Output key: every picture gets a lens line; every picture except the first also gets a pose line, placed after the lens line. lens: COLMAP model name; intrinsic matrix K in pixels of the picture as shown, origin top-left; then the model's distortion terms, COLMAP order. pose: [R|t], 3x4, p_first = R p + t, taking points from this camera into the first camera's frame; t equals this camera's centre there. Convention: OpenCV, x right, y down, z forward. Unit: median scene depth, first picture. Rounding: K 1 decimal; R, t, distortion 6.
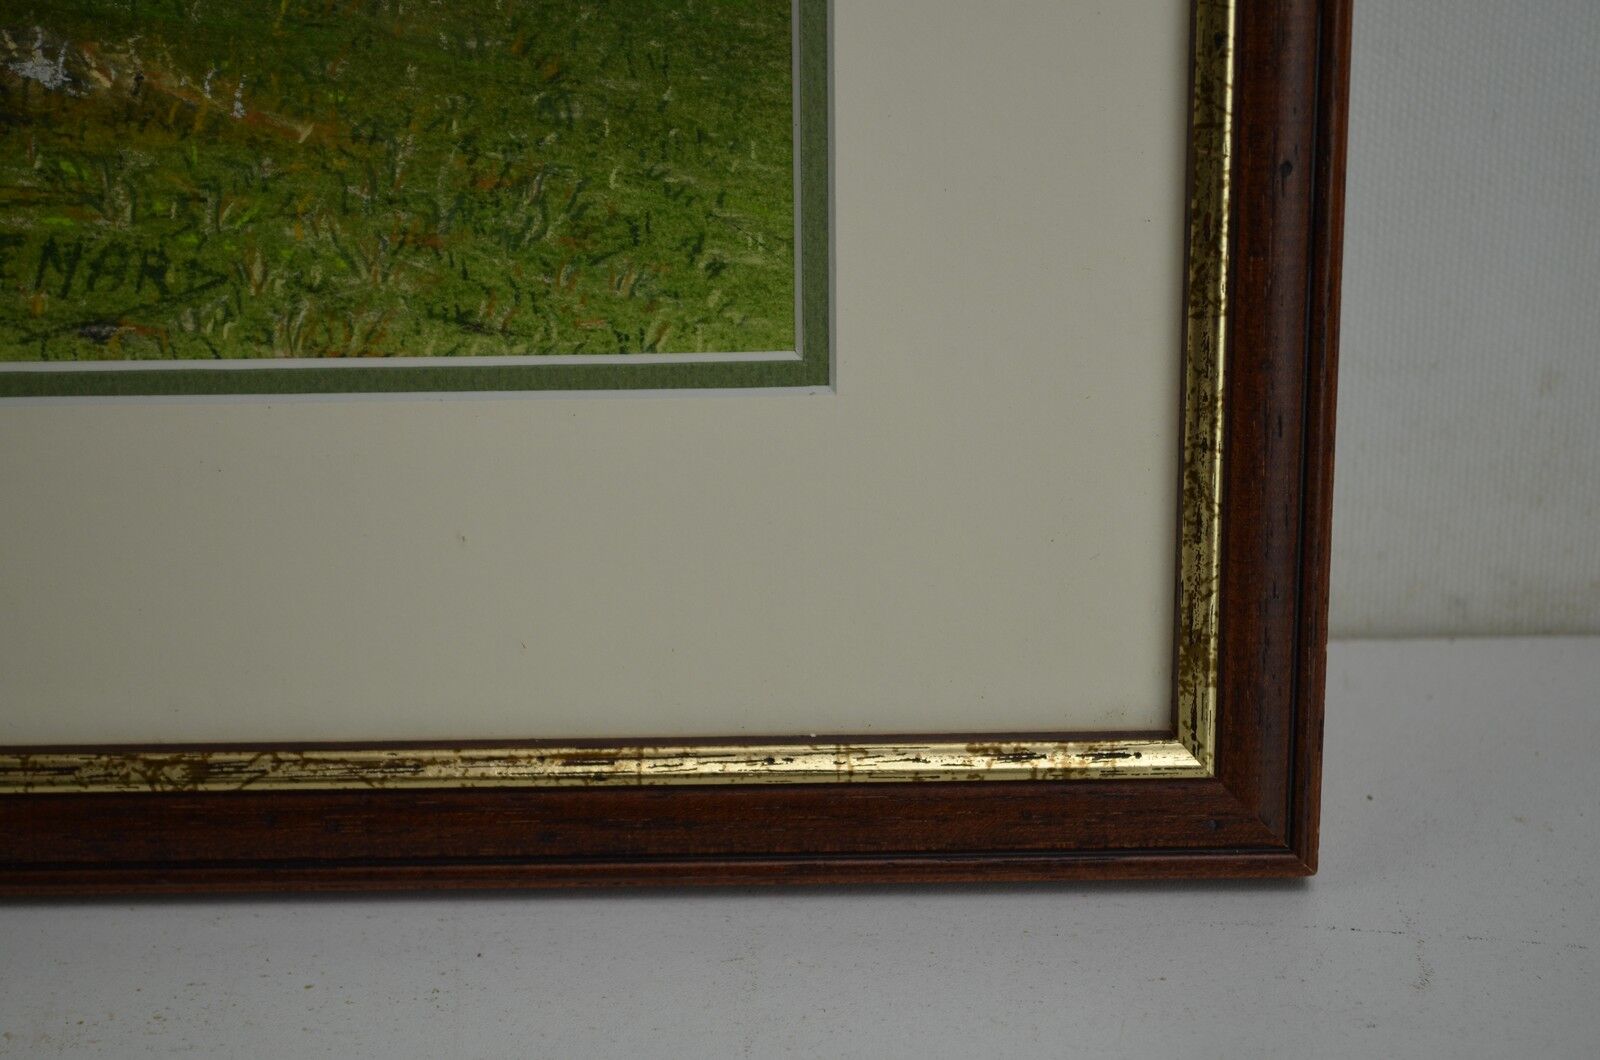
lens RADIAL K [[3048.1, 0, 800.0], [0, 3048.1, 530.0], [0, 0, 1]] dist [0.024798, -0.036648]
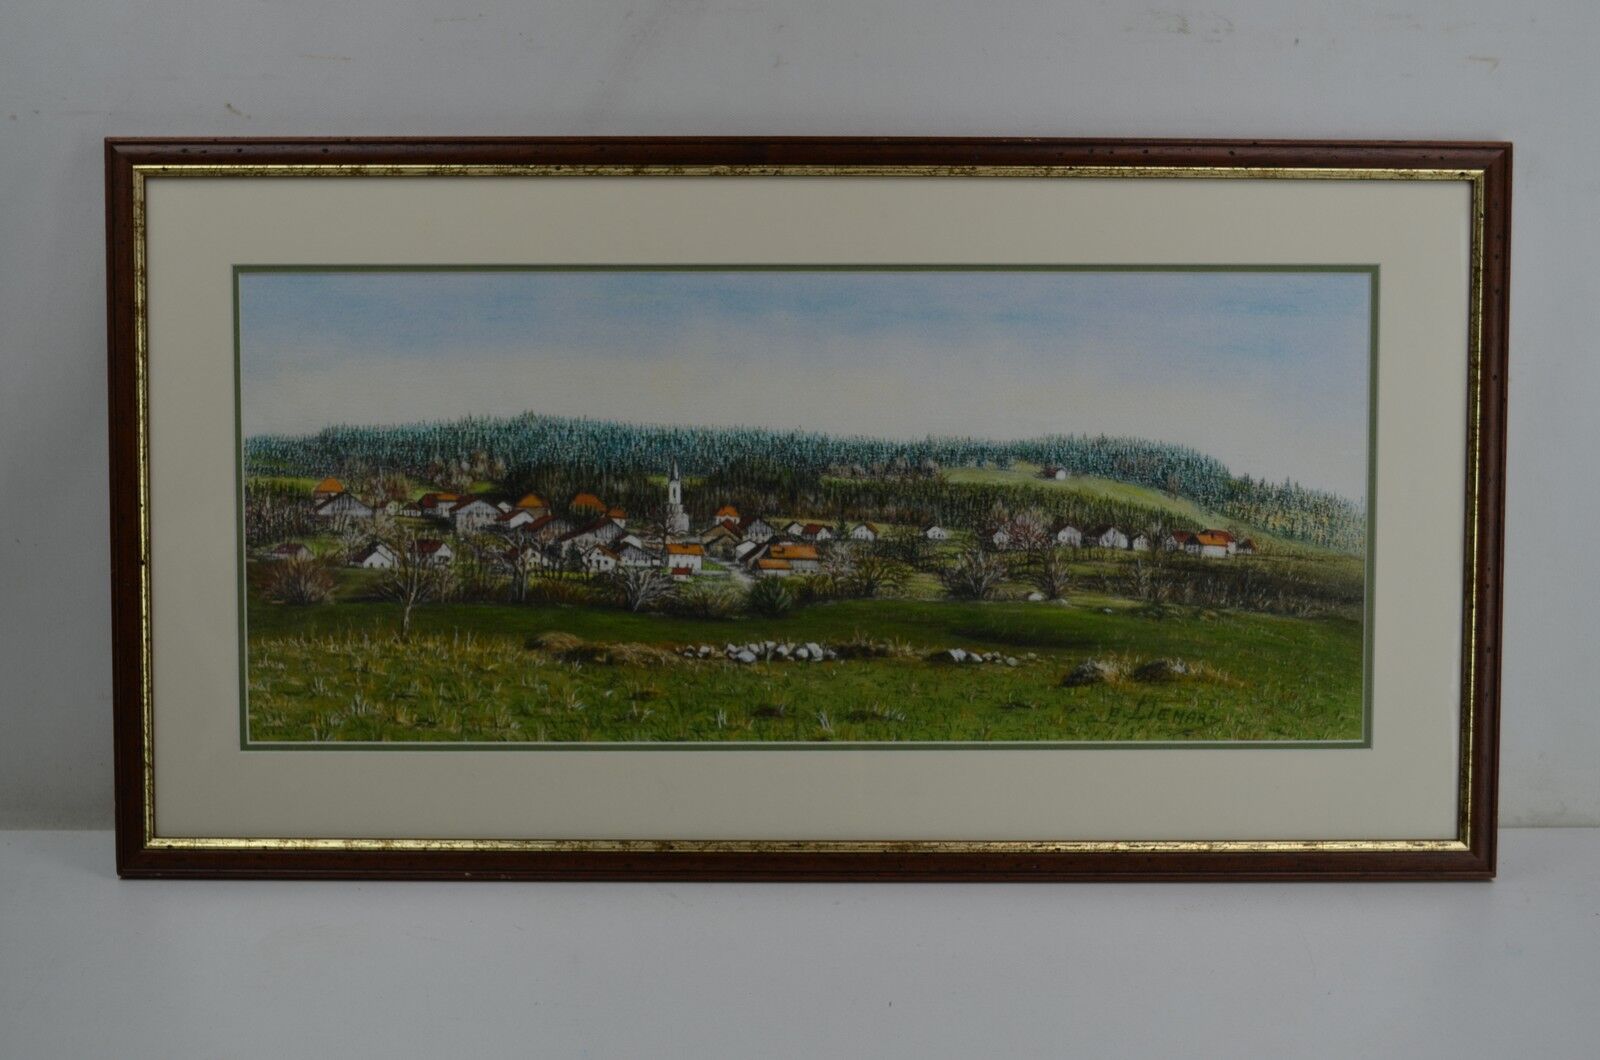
lens RADIAL K [[2294.1, 0, 798.7], [0, 2294.1, 548.5], [0, 0, 1]] dist [-0.027620, -0.009009]
pose [[0.999900, 0.009313, -0.010612, -0.713222], [-0.011142, 0.982123, -0.187912, 0.267683], [0.008672, 0.188011, 0.982129, -2.002656]]
